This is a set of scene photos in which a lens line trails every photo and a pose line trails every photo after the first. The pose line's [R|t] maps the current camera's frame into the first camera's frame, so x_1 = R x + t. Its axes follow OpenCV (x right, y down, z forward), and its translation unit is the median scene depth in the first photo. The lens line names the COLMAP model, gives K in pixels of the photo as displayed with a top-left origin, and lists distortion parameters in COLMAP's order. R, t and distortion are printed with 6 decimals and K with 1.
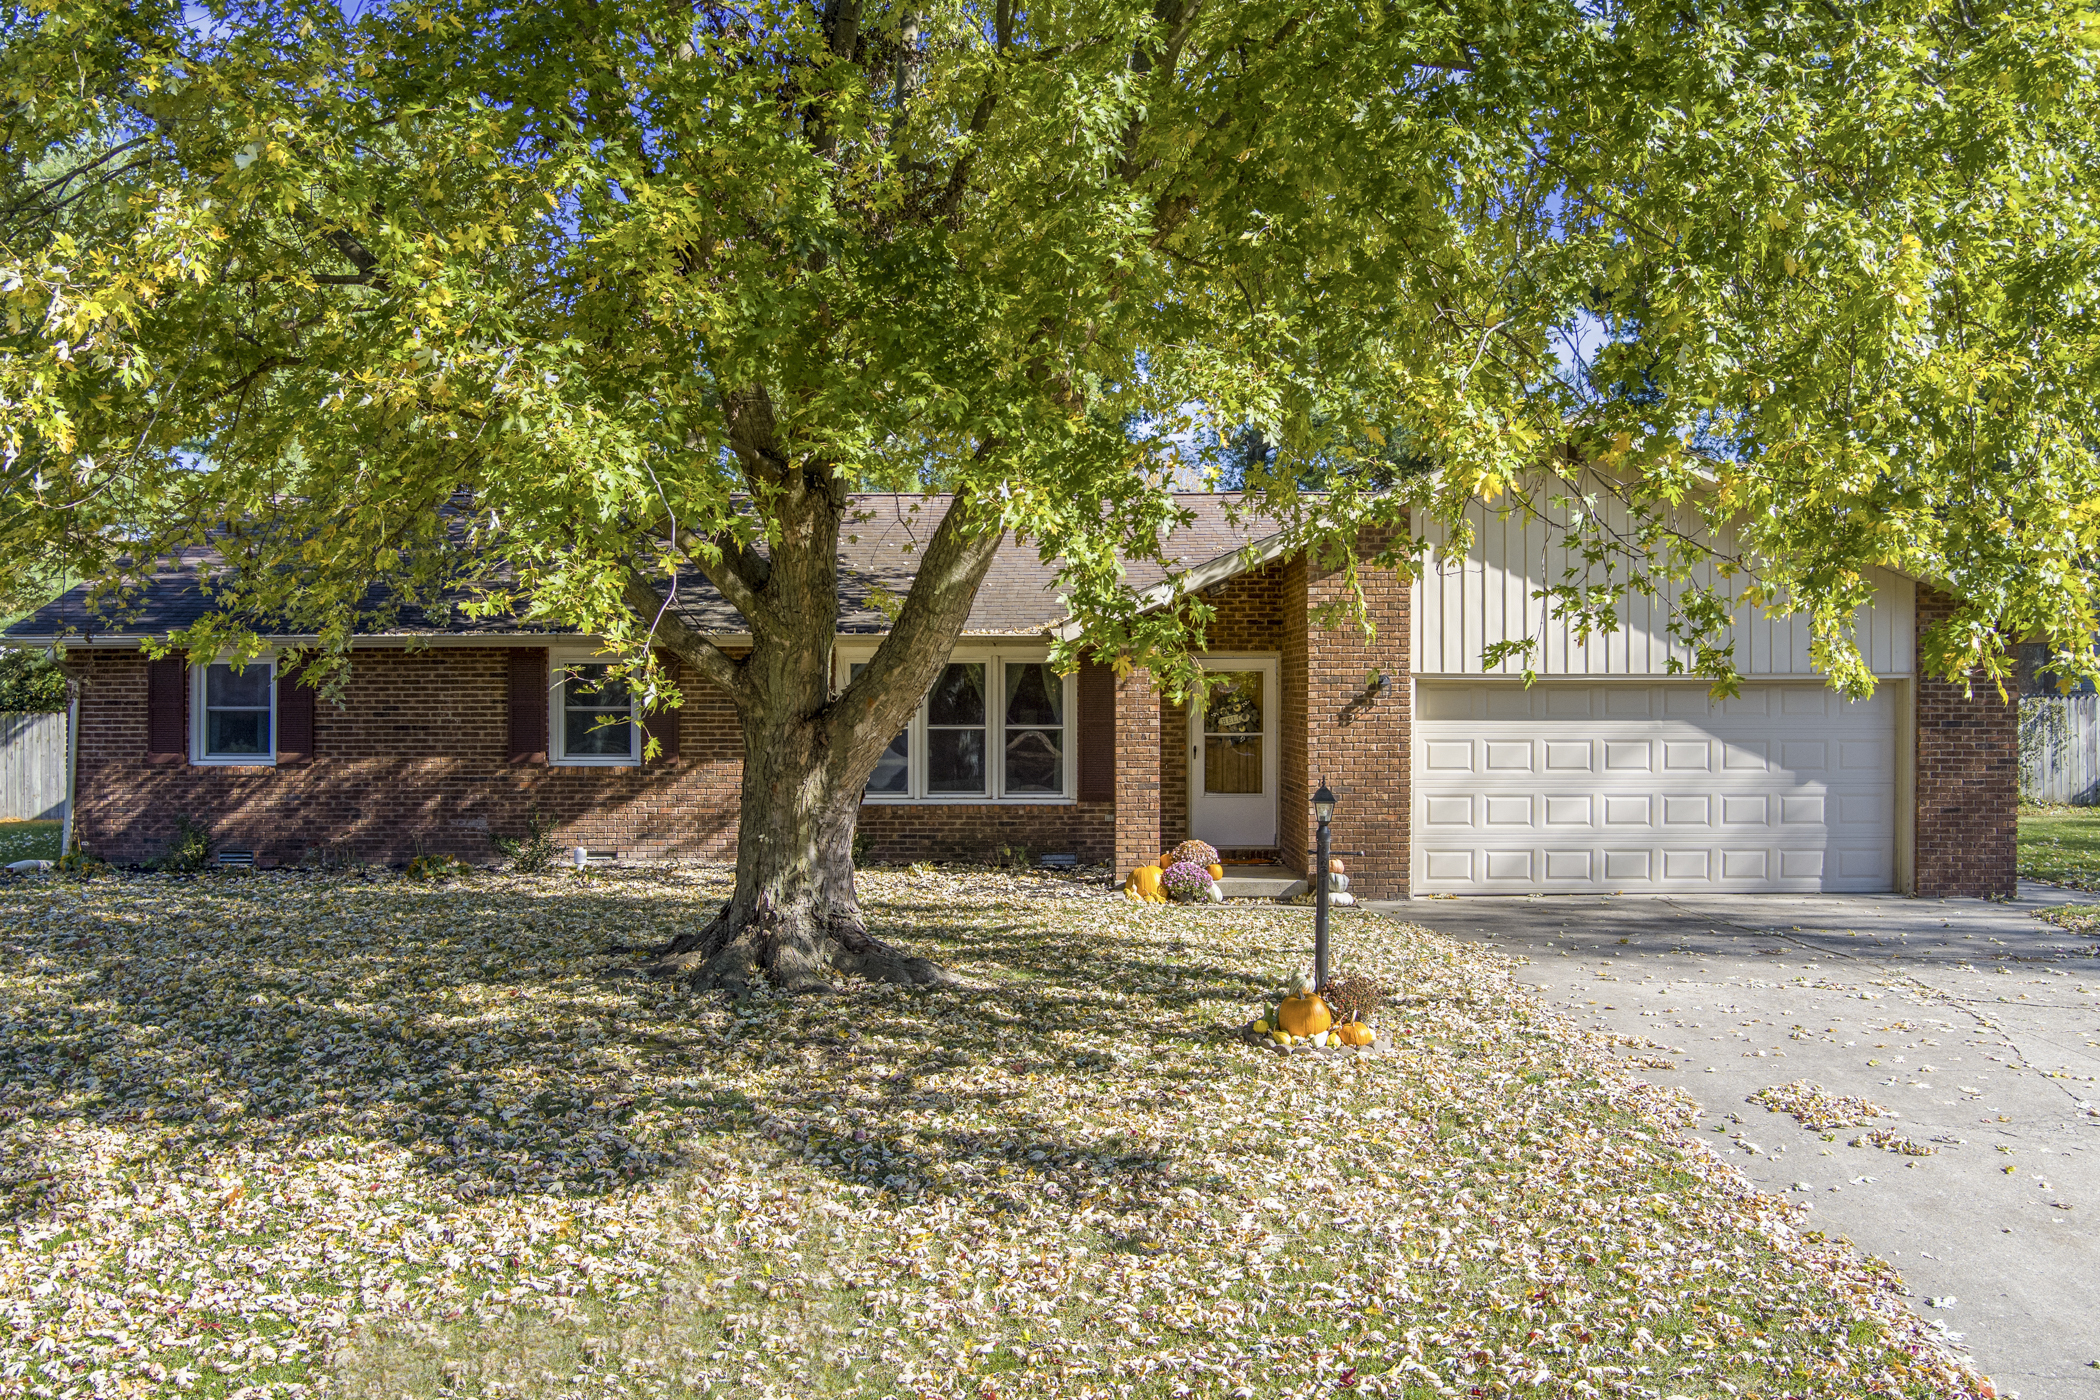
lens RADIAL K [[1737.2, 0, 1039.9], [0, 1737.2, 635.6], [0, 0, 1]] dist [-0.085299, -0.003856]
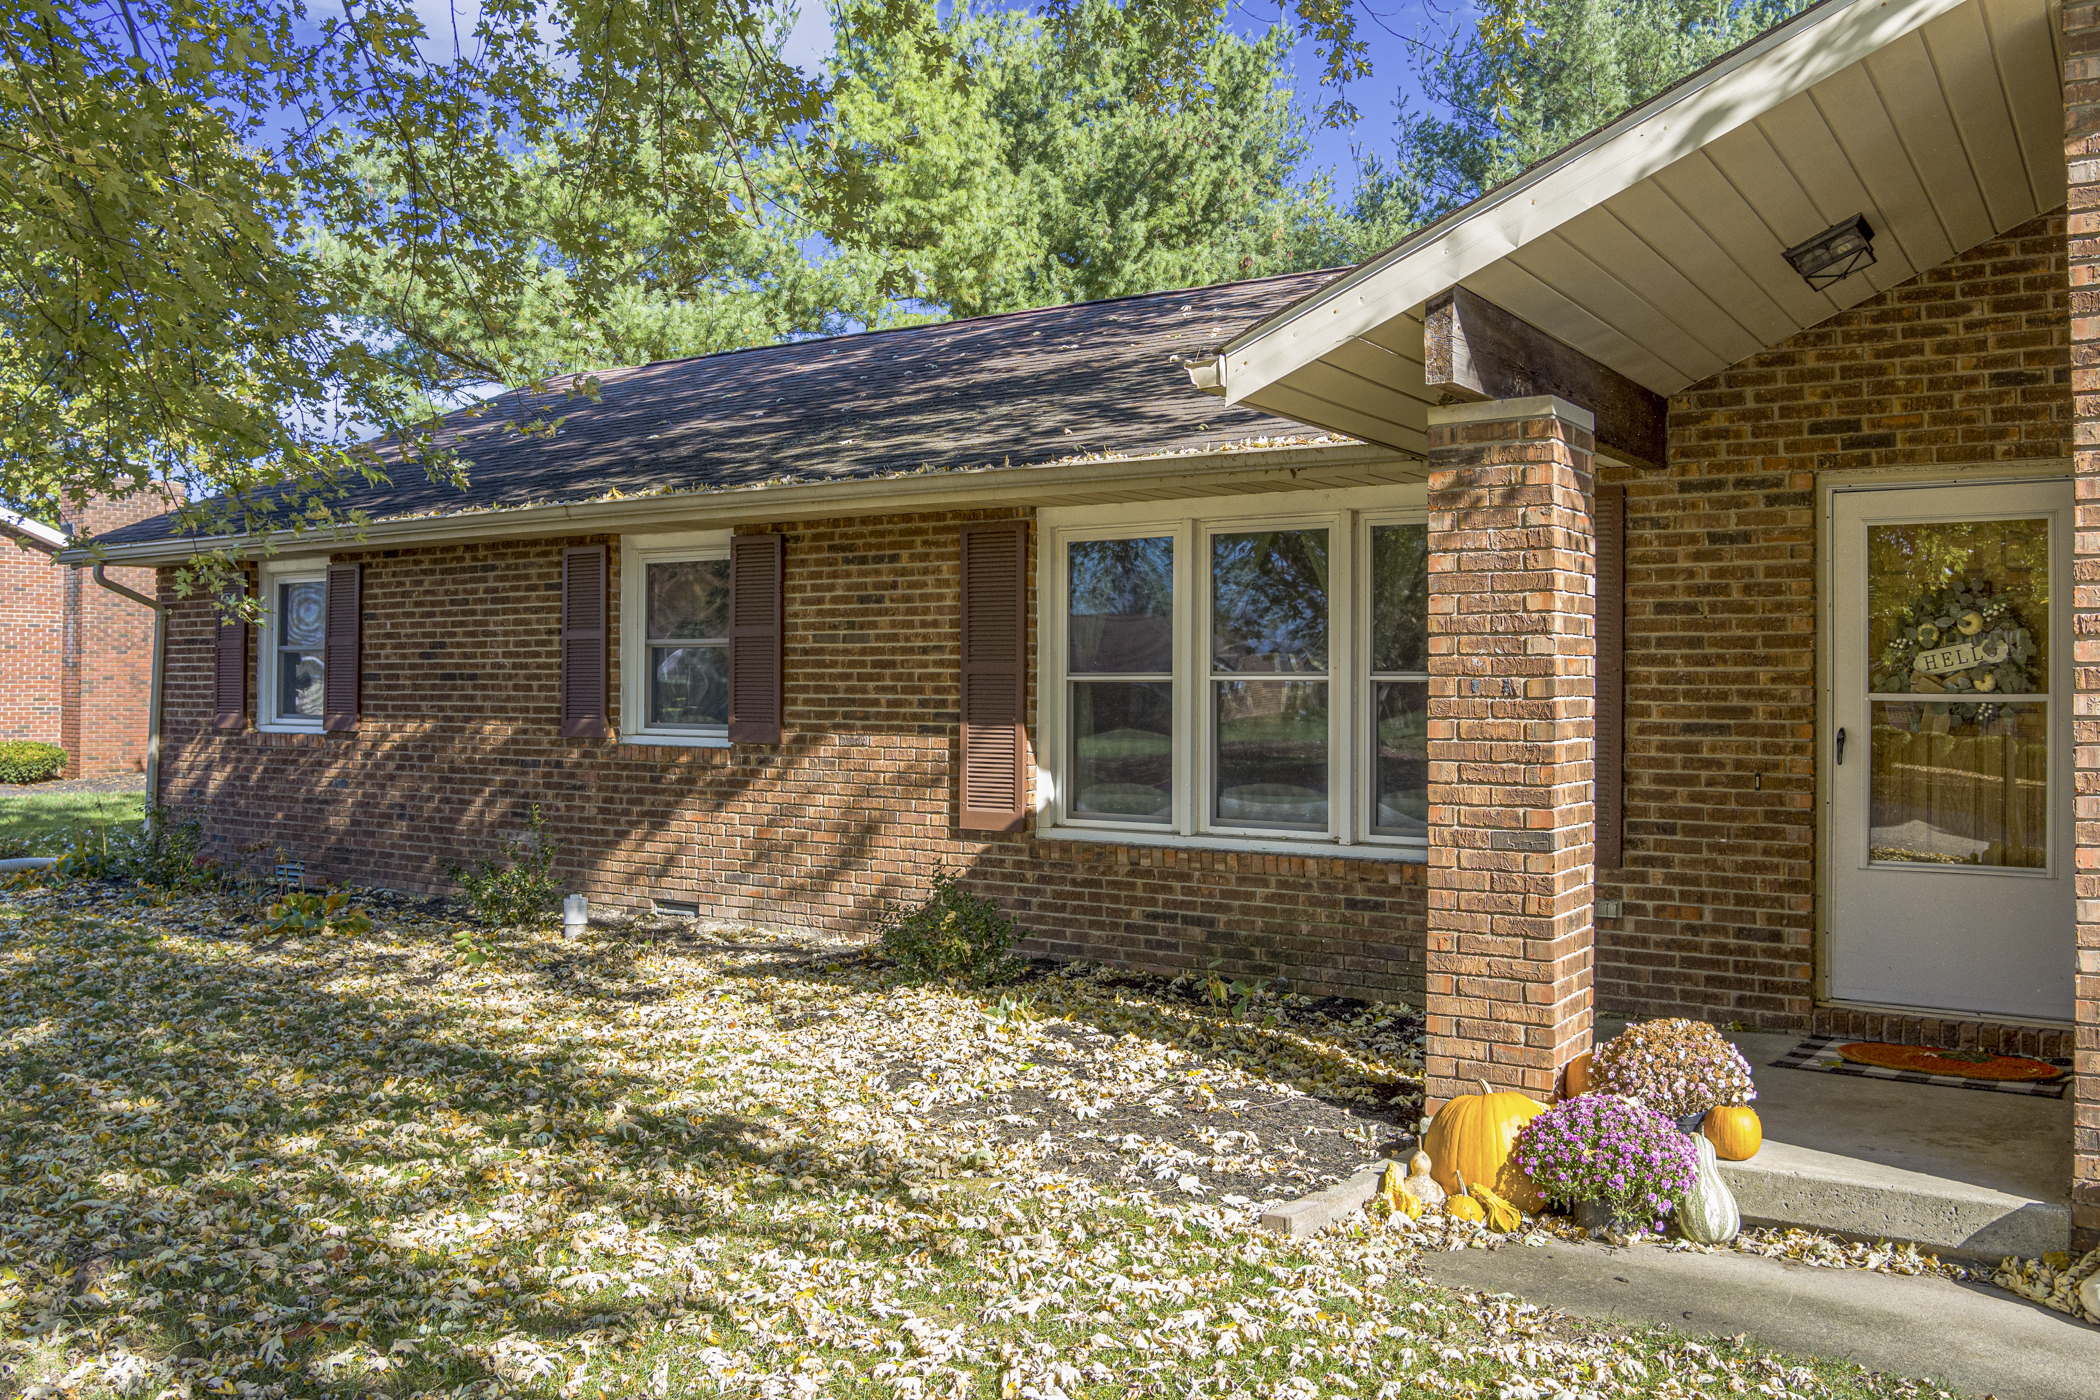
lens RADIAL K [[1736.7, 0, 1055.3], [0, 1736.7, 674.0], [0, 0, 1]] dist [-0.079168, -0.001491]
pose [[0.833027, 0.002357, -0.553227, 0.174367], [0.010551, 0.999741, 0.020147, 0.049414], [0.553131, -0.022621, 0.832787, 0.702397]]
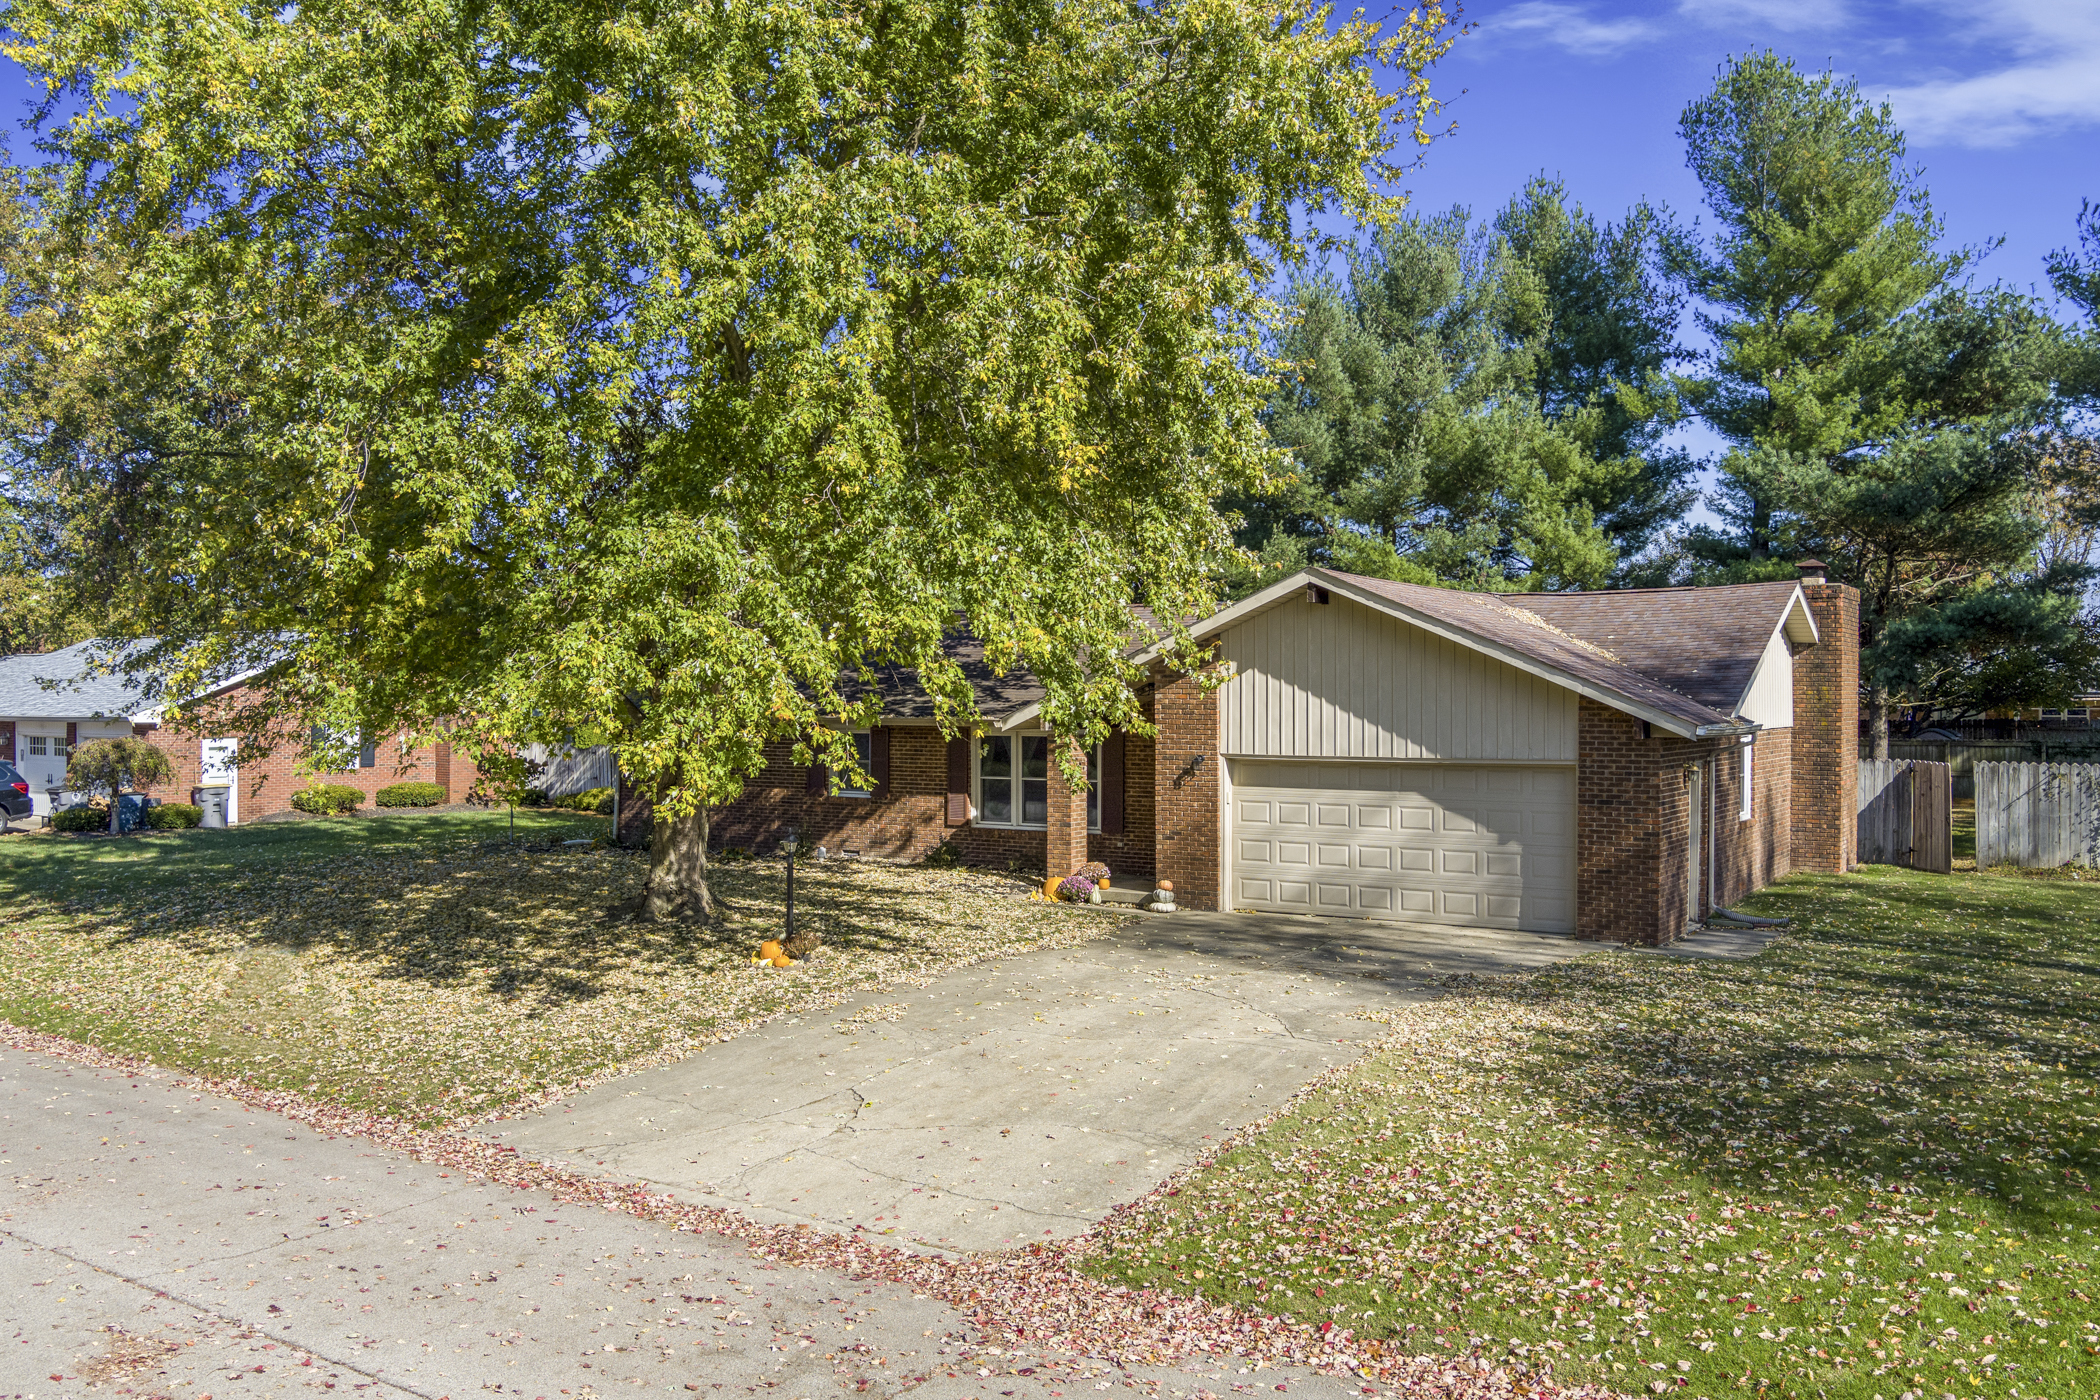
lens RADIAL K [[1736.7, 0, 1055.3], [0, 1736.7, 674.0], [0, 0, 1]] dist [-0.079168, -0.001491]
pose [[0.832454, -0.006761, -0.554053, 0.925784], [0.018102, 0.999724, 0.014998, -0.070415], [0.553798, -0.022514, 0.832347, -0.276468]]
